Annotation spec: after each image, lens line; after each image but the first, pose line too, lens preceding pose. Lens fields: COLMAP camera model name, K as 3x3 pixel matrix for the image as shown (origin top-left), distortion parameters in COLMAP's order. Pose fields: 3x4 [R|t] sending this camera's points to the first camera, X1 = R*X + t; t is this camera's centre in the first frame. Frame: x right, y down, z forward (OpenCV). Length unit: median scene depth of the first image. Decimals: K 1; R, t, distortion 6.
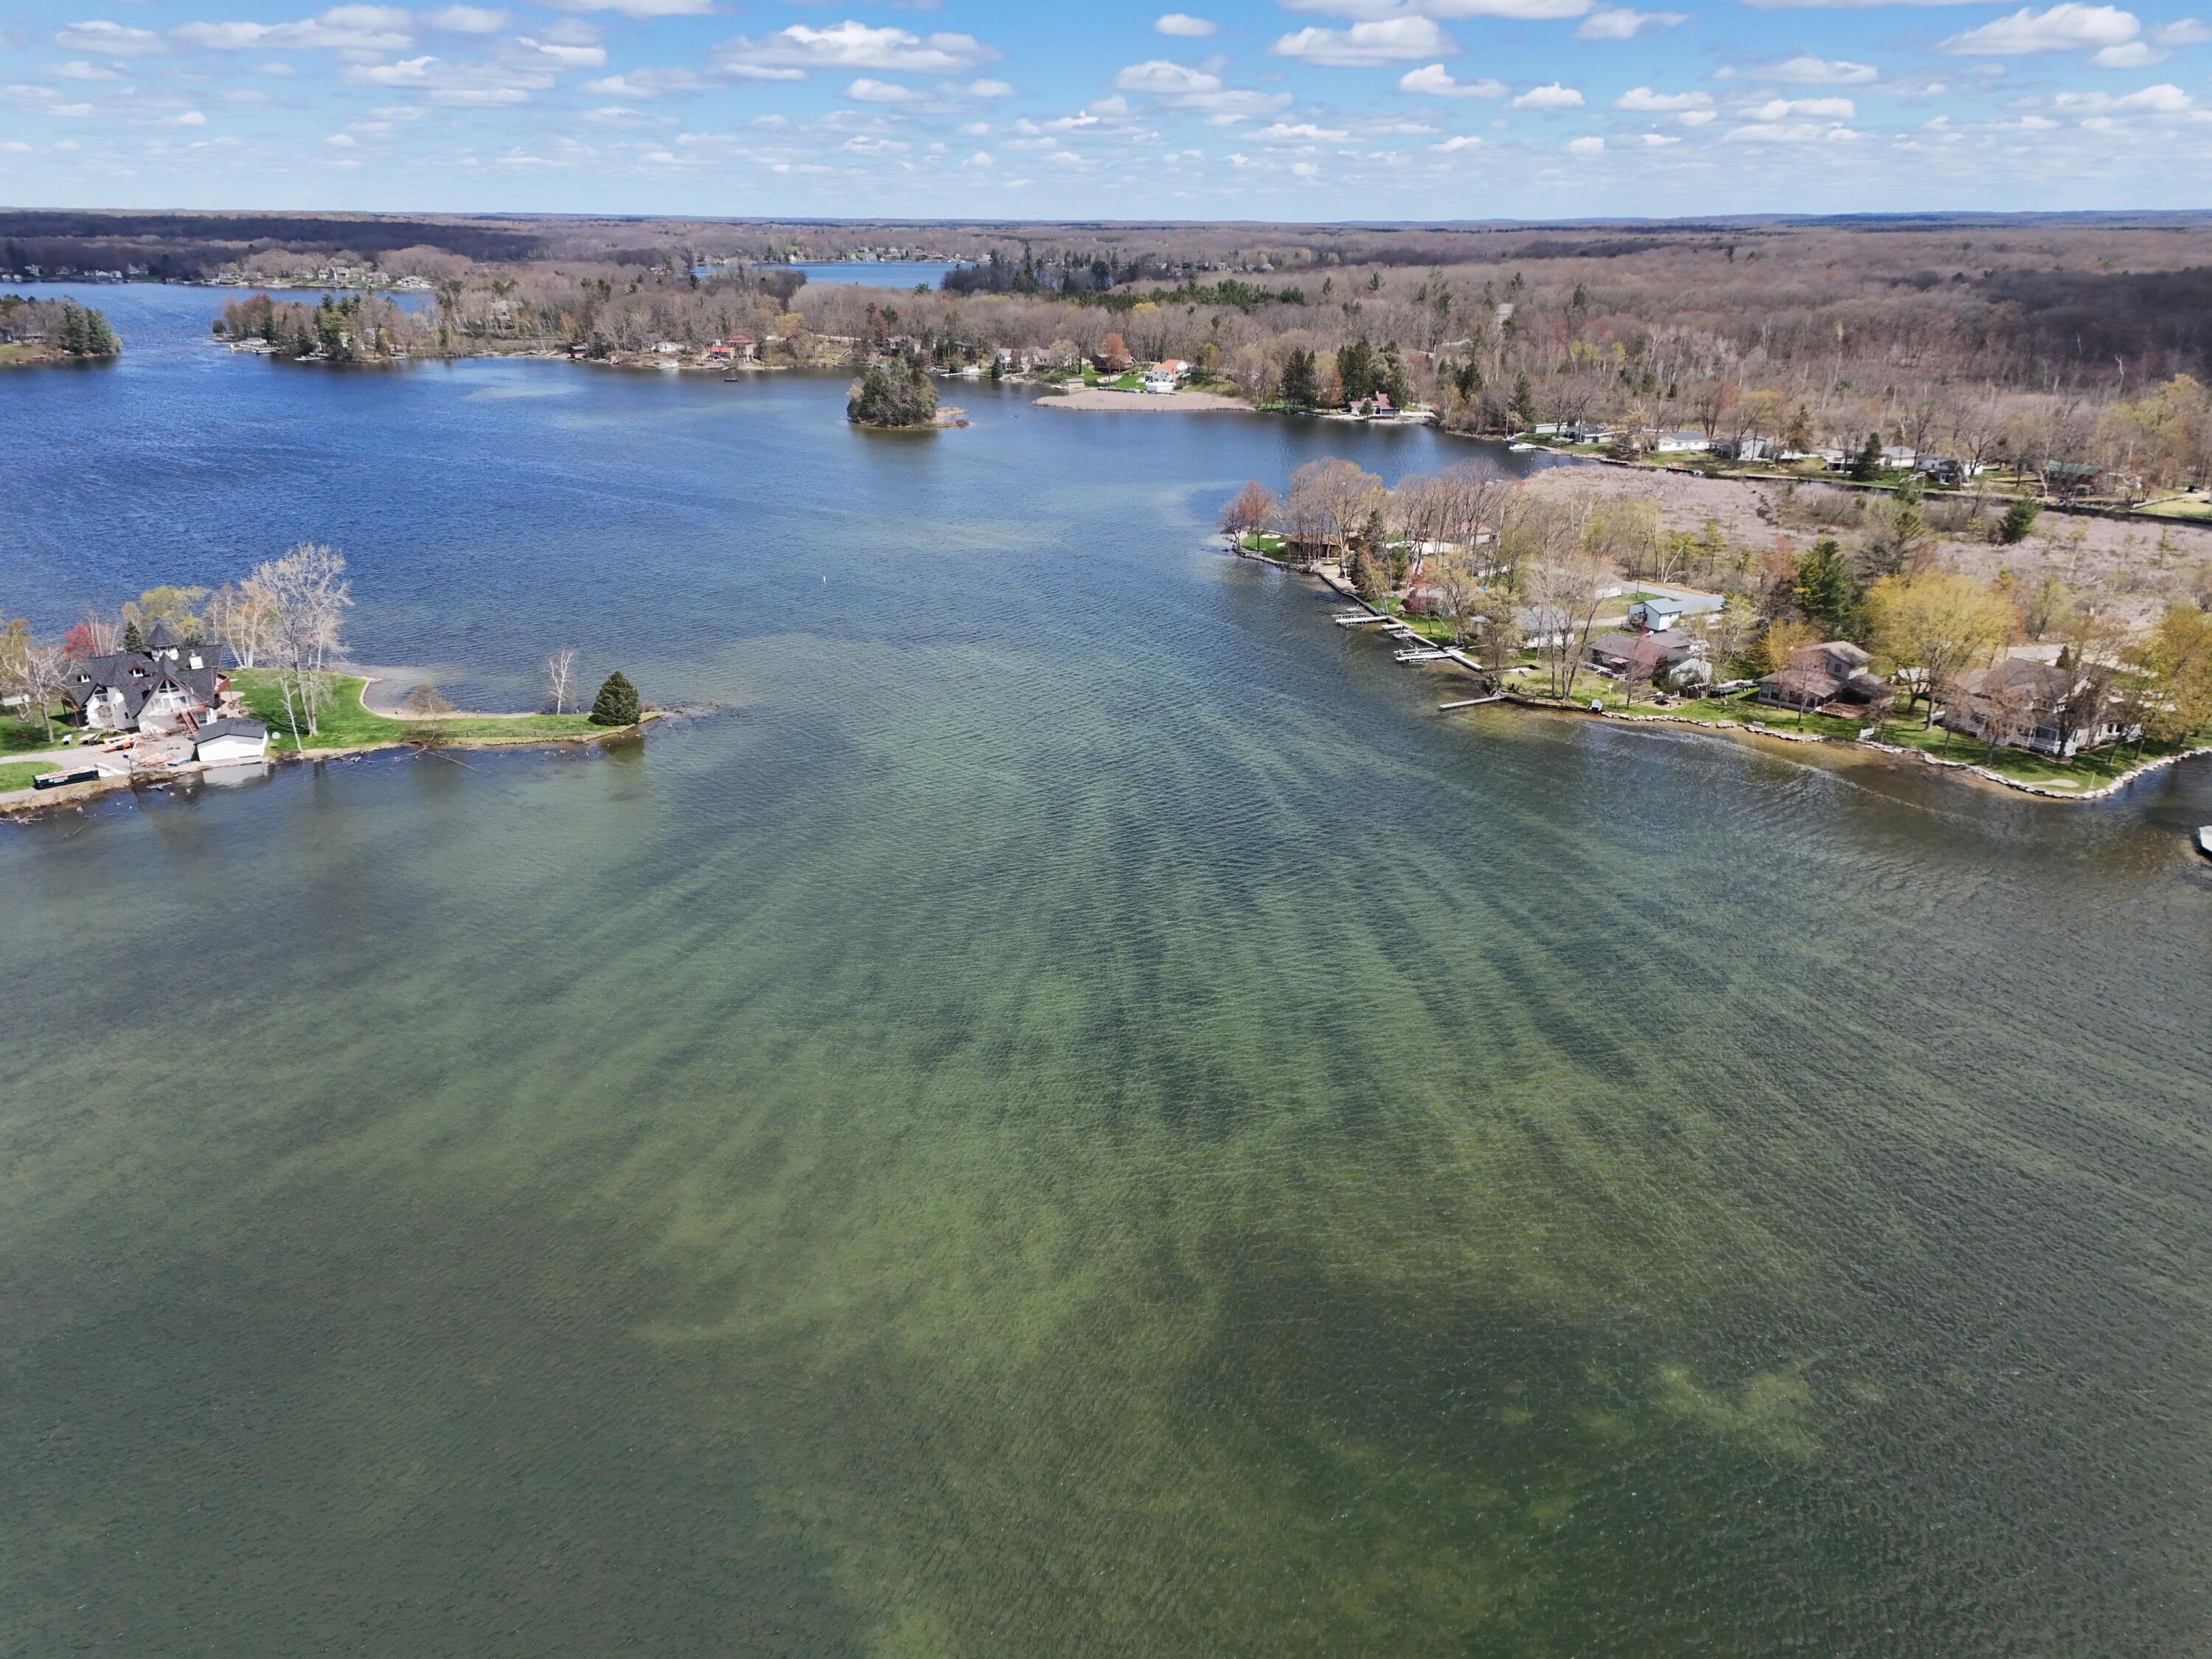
lens RADIAL K [[1542.9, 0, 1097.7], [0, 1542.9, 824.4], [0, 0, 1]] dist [0.050732, -0.066975]
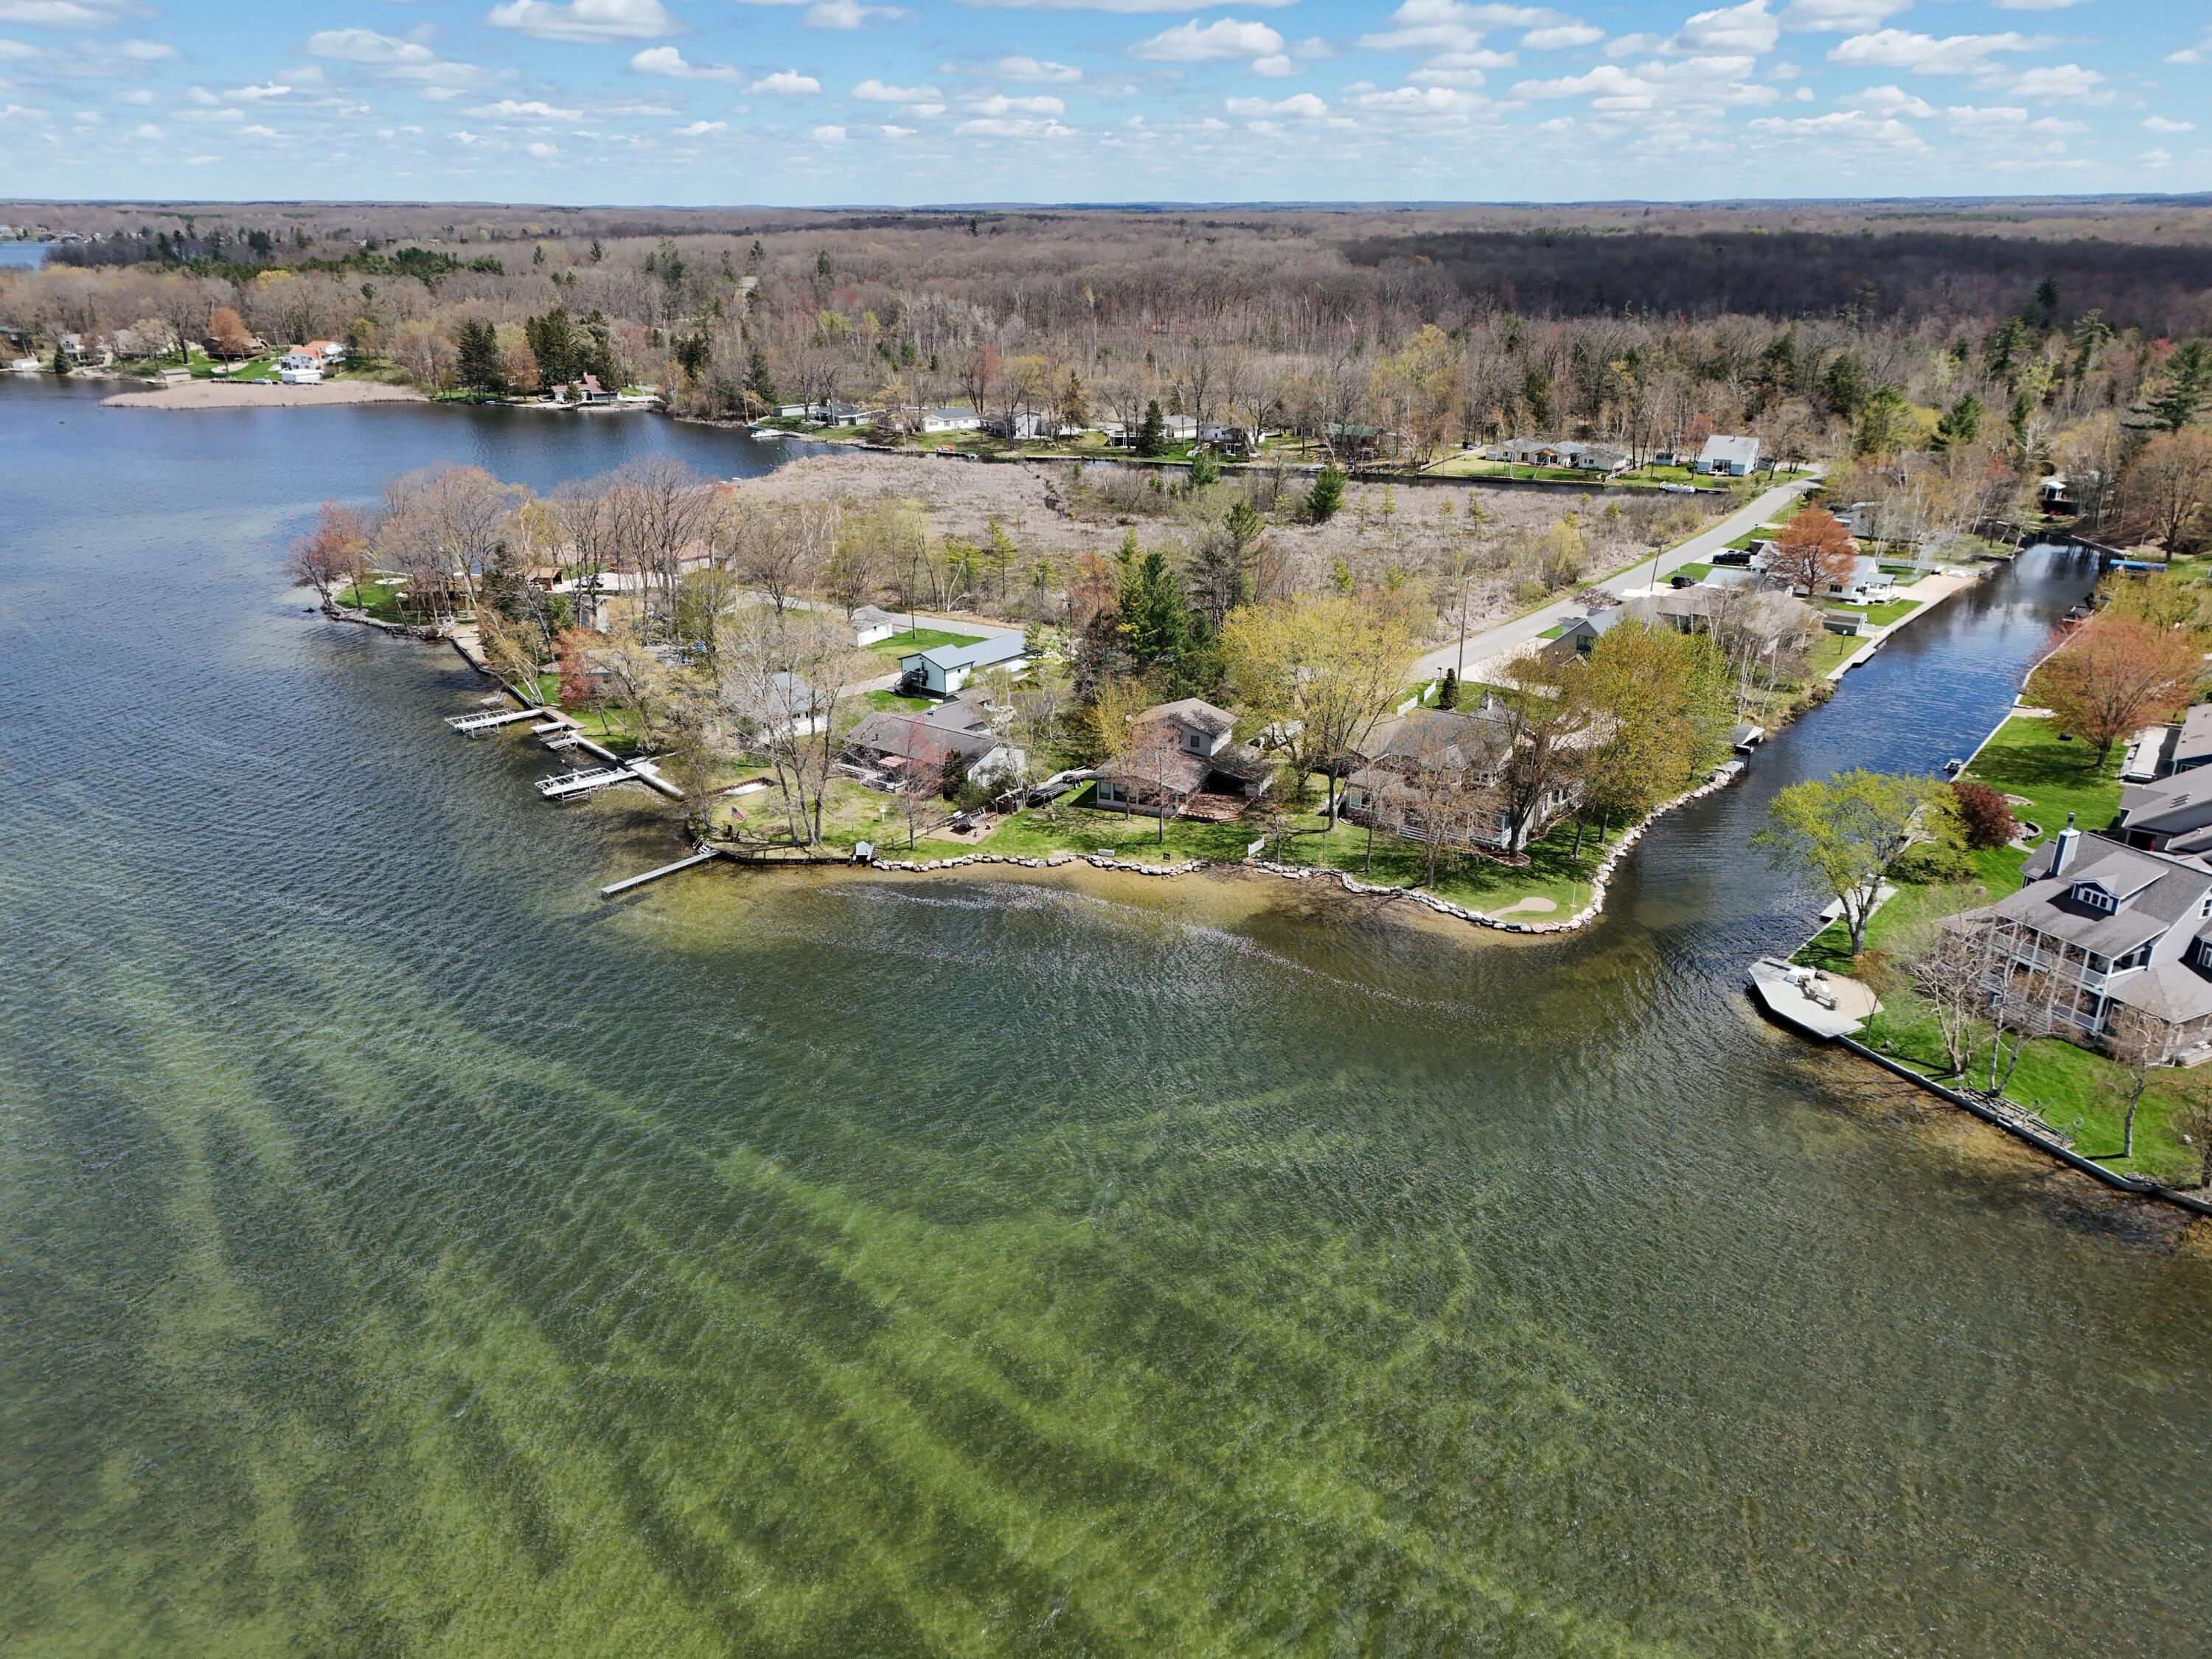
lens RADIAL K [[1549.3, 0, 1106.0], [0, 1549.3, 829.5], [0, 0, 1]] dist [0.042886, -0.067459]
pose [[0.904263, -0.149899, 0.399798, 0.091058], [0.146142, 0.988452, 0.040063, -0.053164], [-0.401186, 0.022200, 0.915727, 0.220186]]
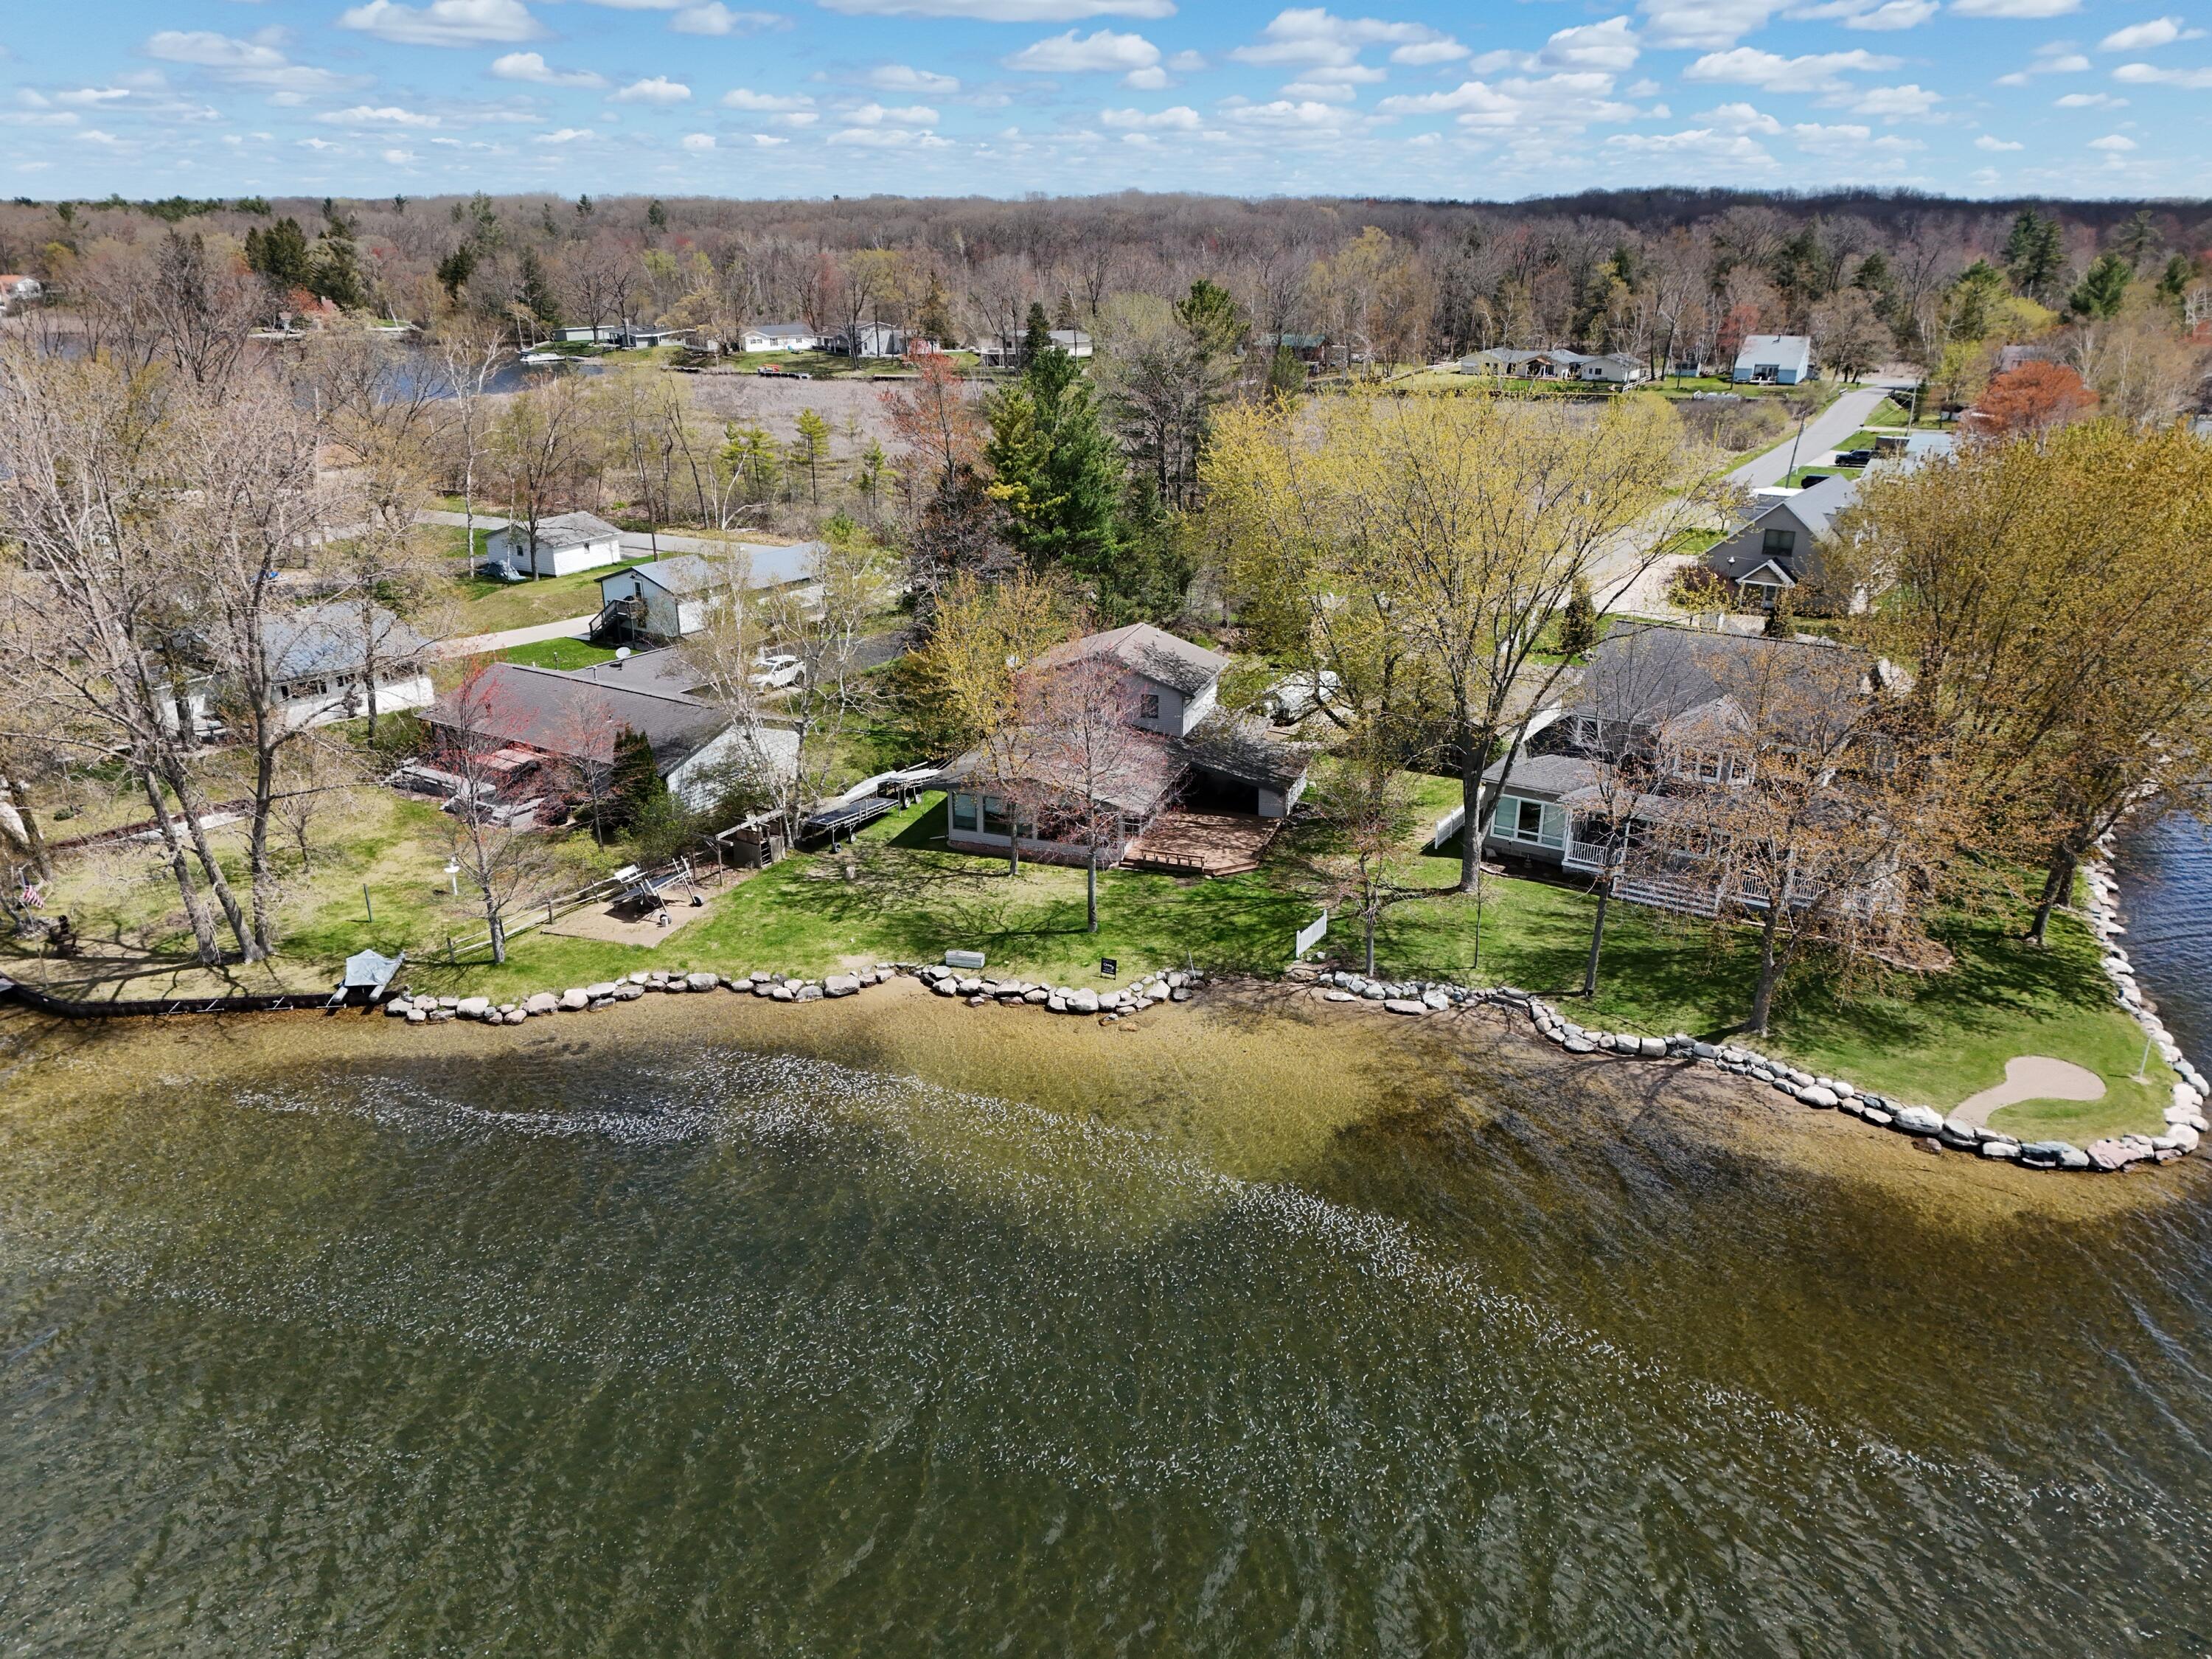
lens RADIAL K [[1542.9, 0, 1097.7], [0, 1542.9, 824.4], [0, 0, 1]] dist [0.050732, -0.066975]
pose [[0.872165, -0.165500, 0.460368, 0.173360], [0.165904, 0.985334, 0.039918, -0.050587], [-0.460222, 0.041561, 0.886830, 0.398891]]
